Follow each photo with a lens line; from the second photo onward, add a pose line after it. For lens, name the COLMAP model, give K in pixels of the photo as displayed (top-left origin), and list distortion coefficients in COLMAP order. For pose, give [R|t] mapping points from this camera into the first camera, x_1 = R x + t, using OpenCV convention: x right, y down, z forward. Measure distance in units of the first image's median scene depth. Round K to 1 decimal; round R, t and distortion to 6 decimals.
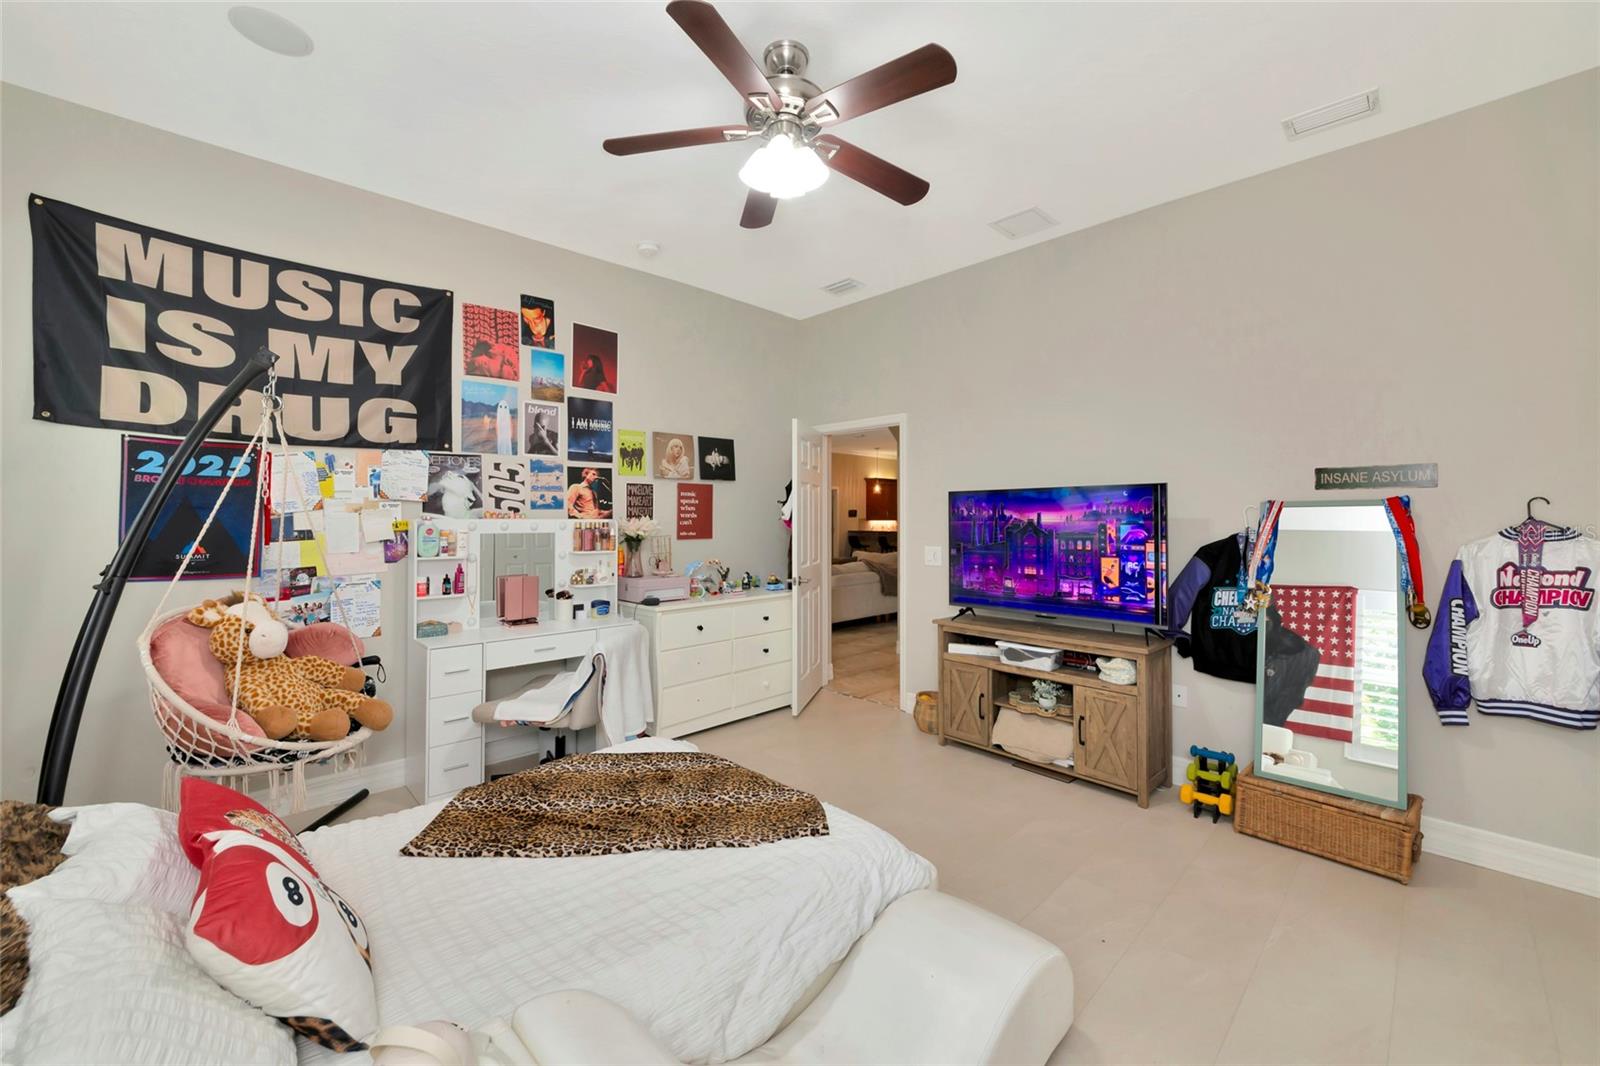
lens RADIAL K [[634.5, 0, 798.6], [0, 634.5, 526.6], [0, 0, 1]] dist [-0.001035, -0.000208]
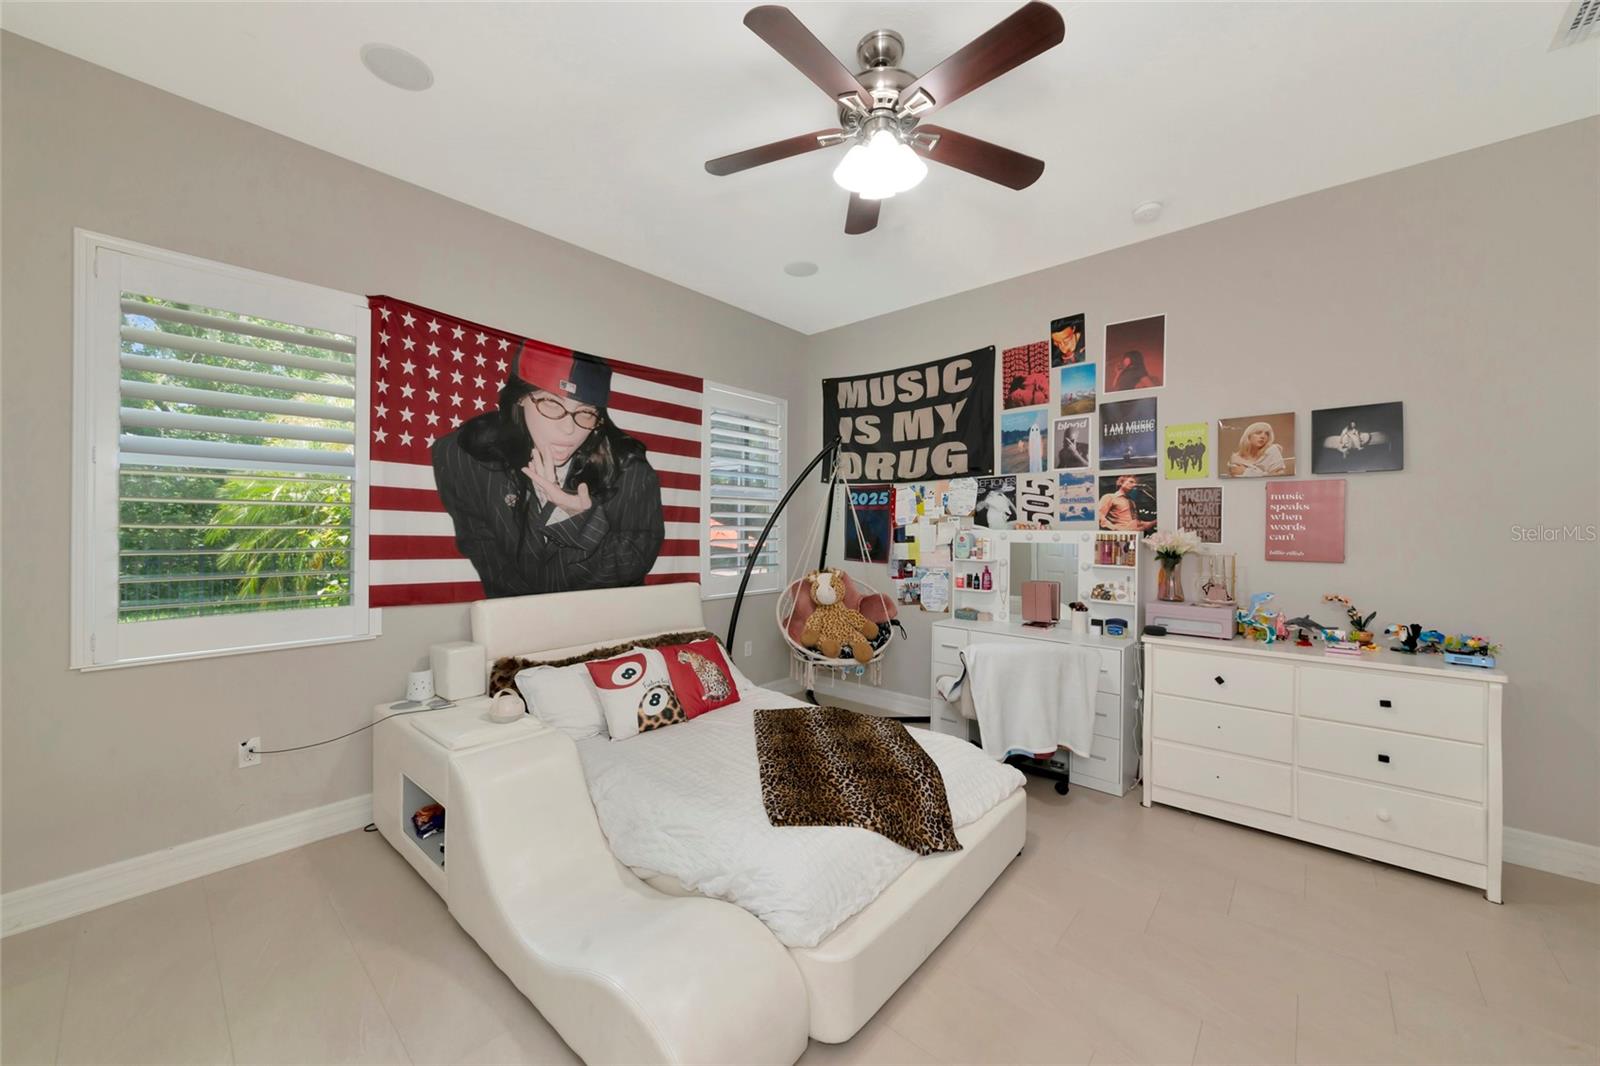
lens RADIAL K [[589.8, 0, 795.7], [0, 589.8, 540.8], [0, 0, 1]] dist [-0.000507, -0.000032]
pose [[0.071028, 0.024711, -0.997168, 0.549391], [-0.018417, 0.999555, 0.023458, -0.009632], [0.997304, 0.016698, 0.071452, 0.513050]]
